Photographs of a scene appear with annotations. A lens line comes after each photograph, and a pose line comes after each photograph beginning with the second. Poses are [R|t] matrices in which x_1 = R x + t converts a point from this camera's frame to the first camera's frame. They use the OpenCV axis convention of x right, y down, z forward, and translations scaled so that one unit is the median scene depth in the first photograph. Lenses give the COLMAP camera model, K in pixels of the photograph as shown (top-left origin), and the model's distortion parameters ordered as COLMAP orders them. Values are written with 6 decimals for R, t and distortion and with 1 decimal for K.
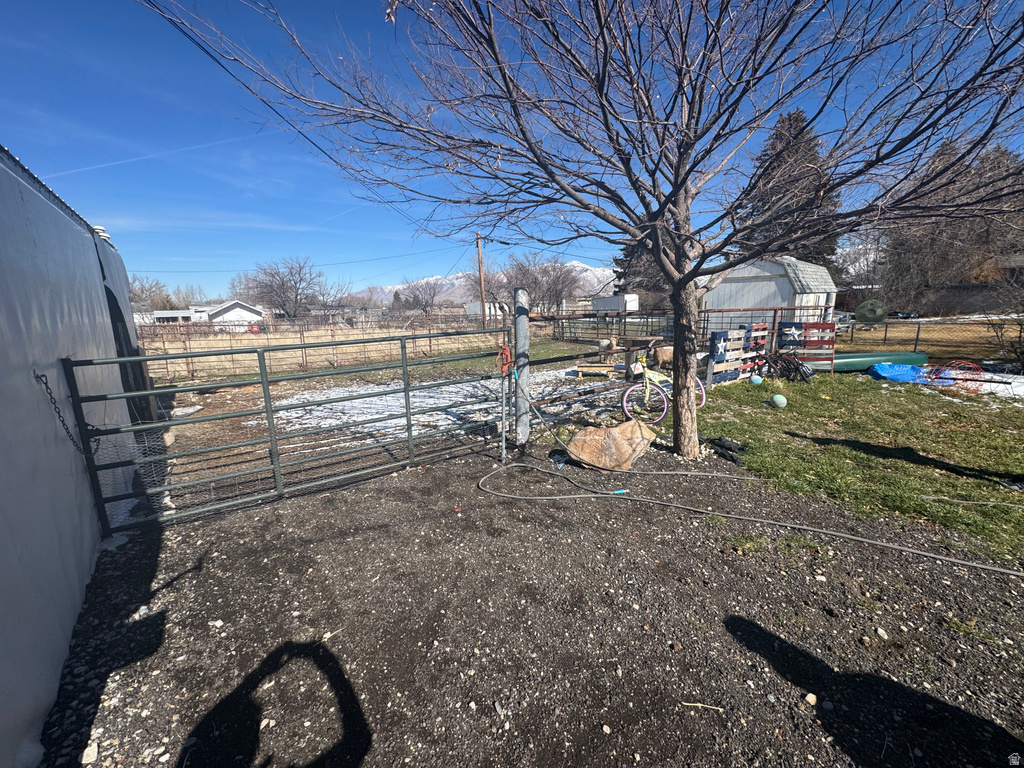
lens RADIAL K [[410.0, 0, 513.7], [0, 410.0, 380.1], [0, 0, 1]] dist [-0.003585, 0.000986]
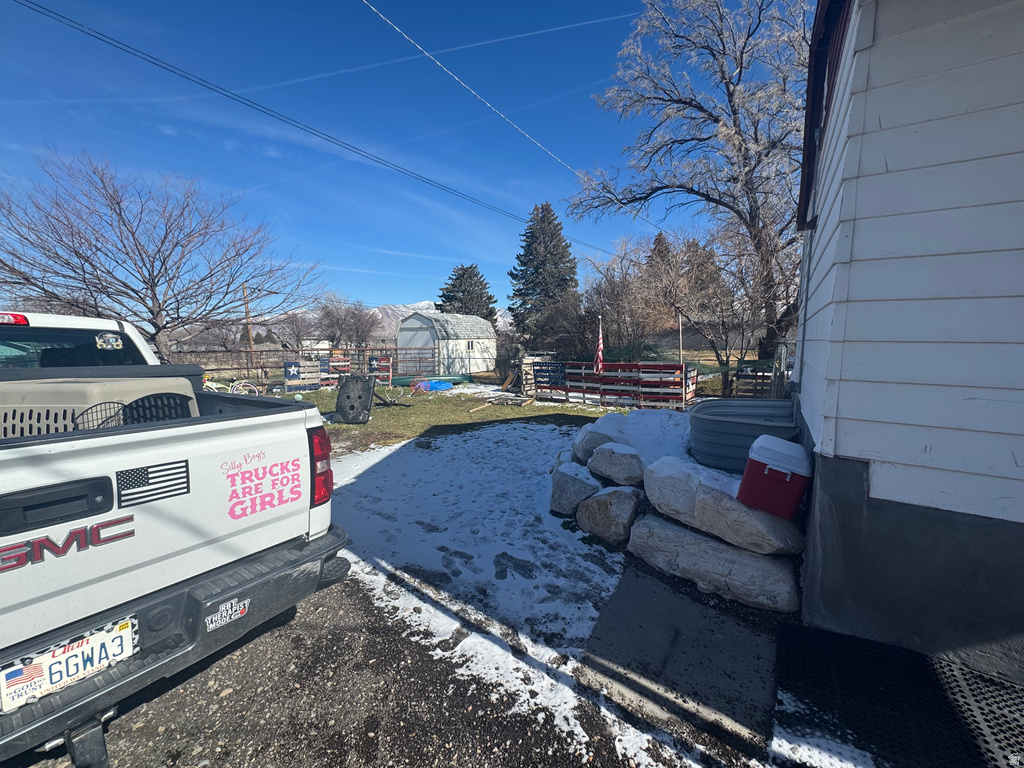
lens RADIAL K [[410.0, 0, 511.3], [0, 410.0, 385.8], [0, 0, 1]] dist [-0.003585, 0.000986]
pose [[0.957920, -0.013967, 0.286695, 0.908915], [0.035478, 0.996918, -0.069975, 0.142996], [-0.284834, 0.077201, 0.955463, -0.968721]]
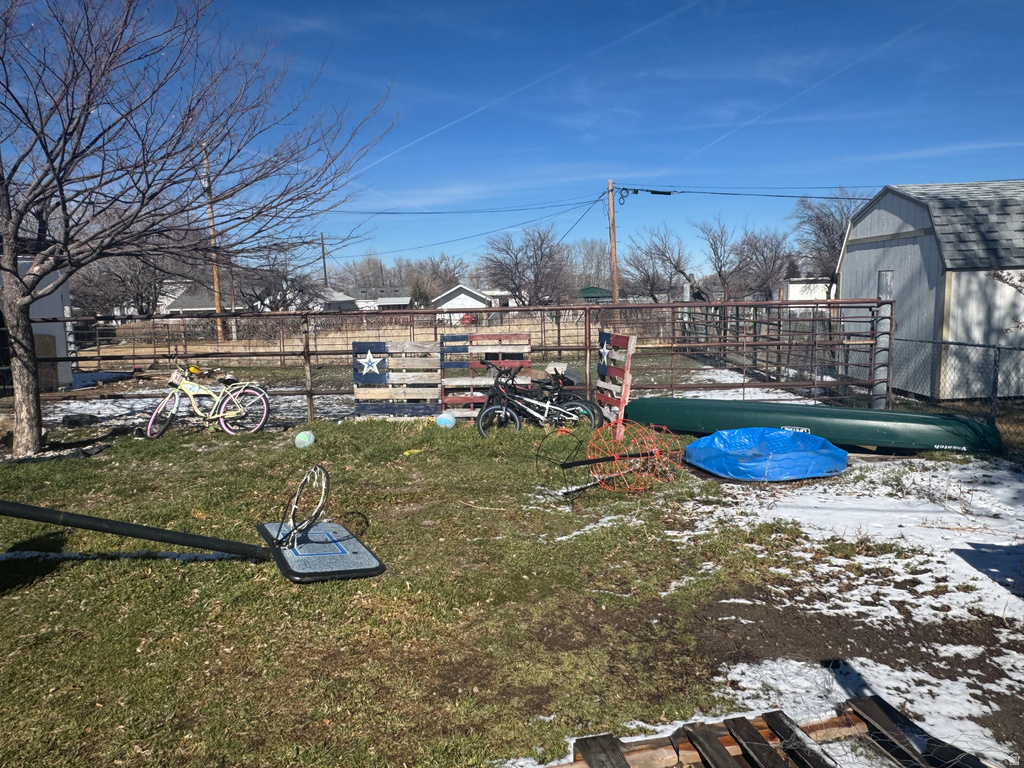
lens RADIAL K [[679.8, 0, 506.5], [0, 679.8, 384.2], [0, 0, 1]] dist [-0.011592, 0.001446]
pose [[0.767621, 0.082432, -0.635580, 1.434696], [-0.105406, 0.994428, 0.001669, -0.073700], [0.632176, 0.065712, 0.772033, 0.256457]]
